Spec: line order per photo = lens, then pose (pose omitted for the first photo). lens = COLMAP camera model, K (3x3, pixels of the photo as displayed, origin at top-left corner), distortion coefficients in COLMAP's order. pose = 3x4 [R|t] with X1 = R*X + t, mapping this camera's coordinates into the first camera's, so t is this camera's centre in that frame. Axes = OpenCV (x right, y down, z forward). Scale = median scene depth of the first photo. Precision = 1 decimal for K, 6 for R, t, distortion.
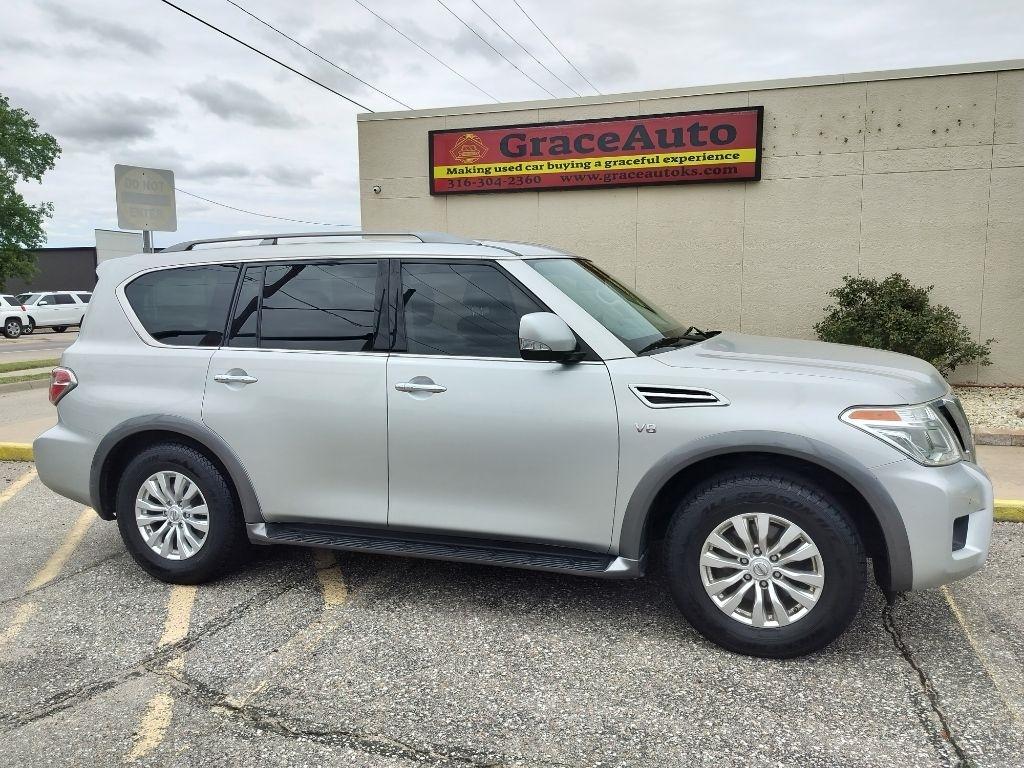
lens RADIAL K [[768.6, 0, 507.3], [0, 768.6, 385.6], [0, 0, 1]] dist [0.061427, -0.074352]
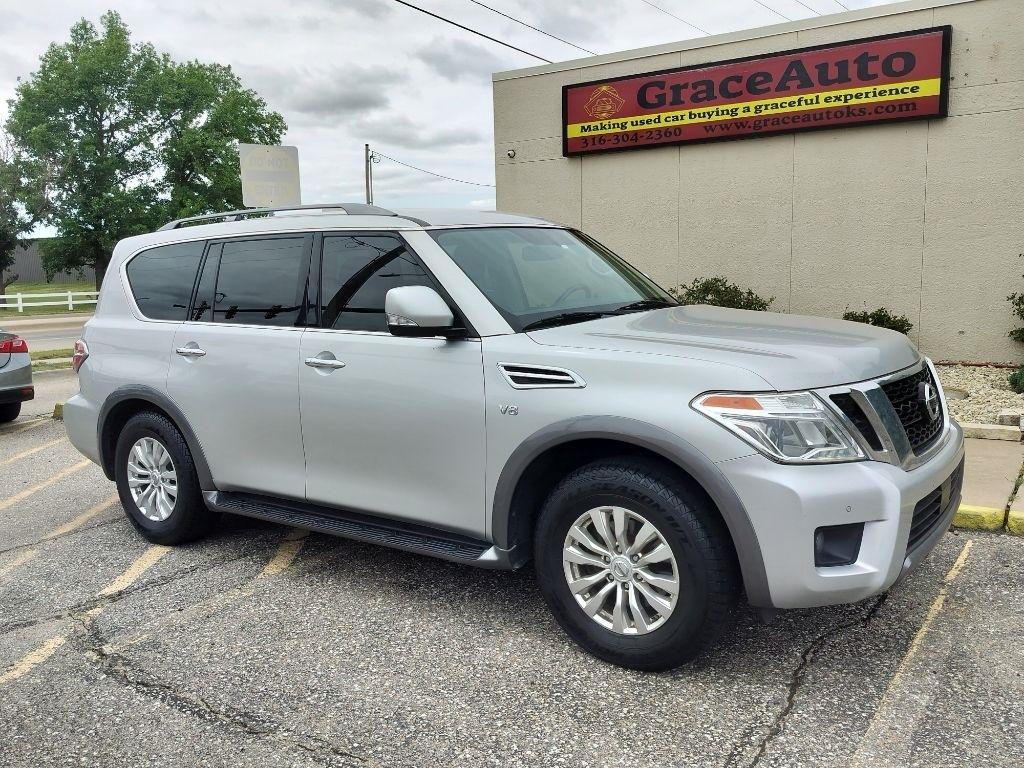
lens RADIAL K [[848.7, 0, 512.0], [0, 848.7, 384.0], [0, 0, 1]] dist [0.070530, -0.097680]
pose [[0.959691, 0.023736, -0.280054, 0.147057], [-0.017487, 0.999540, 0.024791, -0.000408], [0.280513, -0.018894, 0.959664, 0.005038]]
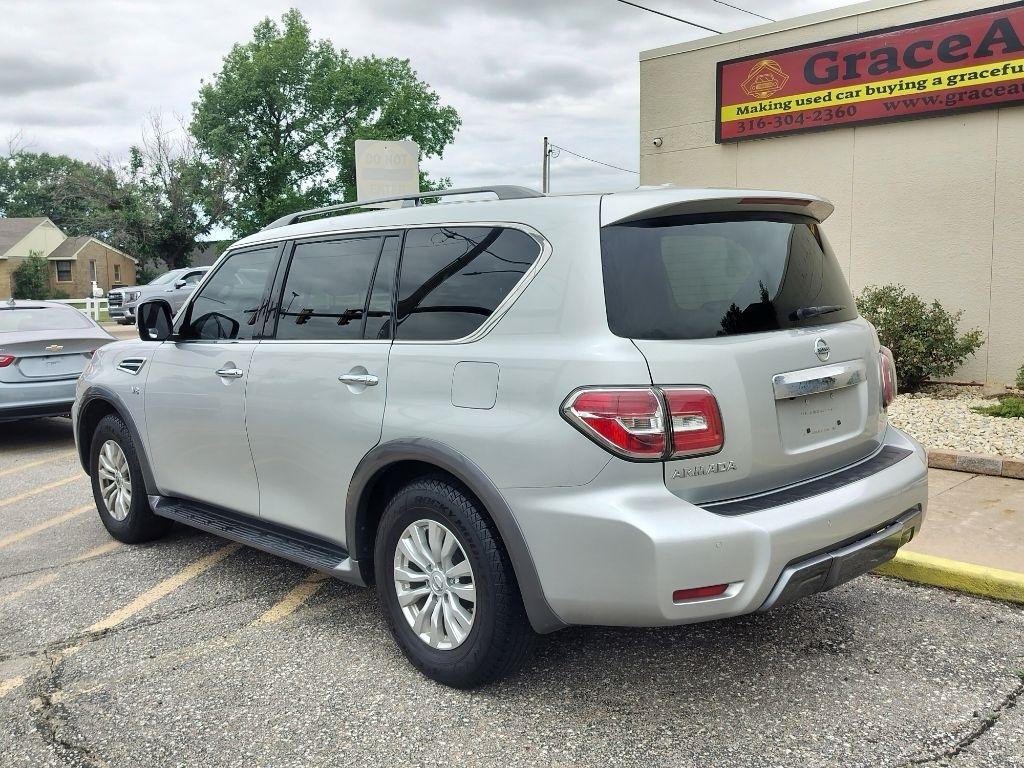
lens RADIAL K [[923.0, 0, 518.3], [0, 923.0, 388.6], [0, 0, 1]] dist [0.083044, -0.126789]
pose [[0.883398, 0.047617, -0.466199, 0.199015], [-0.041673, 0.998865, 0.023055, -0.009872], [0.466768, -0.000939, 0.884380, 0.065637]]
